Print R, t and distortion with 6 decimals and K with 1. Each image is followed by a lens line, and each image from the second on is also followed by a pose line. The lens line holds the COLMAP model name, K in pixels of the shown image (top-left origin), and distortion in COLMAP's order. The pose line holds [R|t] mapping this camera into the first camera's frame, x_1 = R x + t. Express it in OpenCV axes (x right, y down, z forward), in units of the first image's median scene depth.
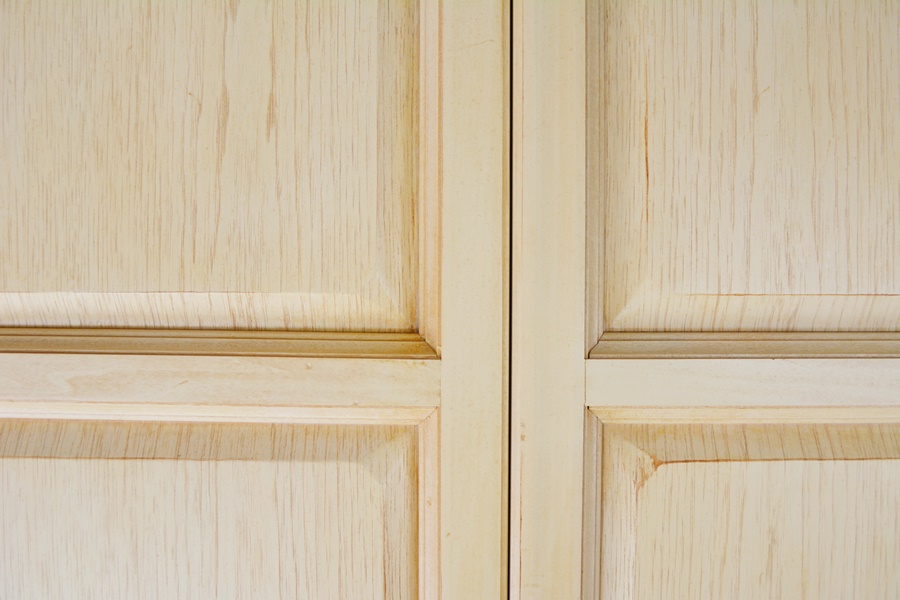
lens RADIAL K [[838.5, 0, 447.4], [0, 838.5, 302.2], [0, 0, 1]] dist [-0.055610, 0.000000]
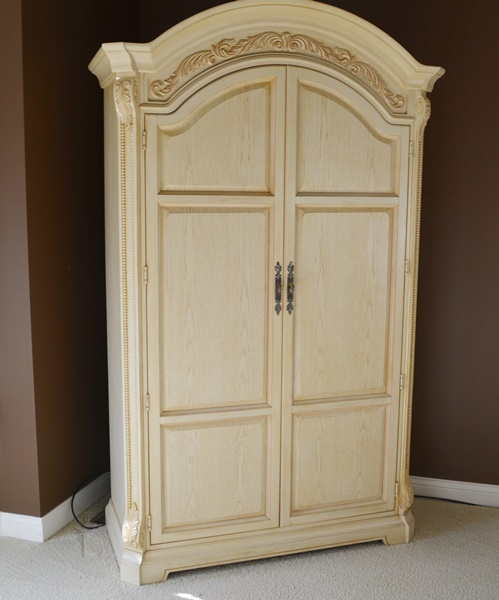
lens RADIAL K [[725.0, 0, 257.7], [0, 725.0, 278.6], [0, 0, 1]] dist [-0.092232, 0.000000]
pose [[0.949101, -0.031568, 0.313385, -1.873972], [-0.007255, 0.992510, 0.121949, 0.016584], [-0.314888, -0.118016, 0.941763, -4.231772]]
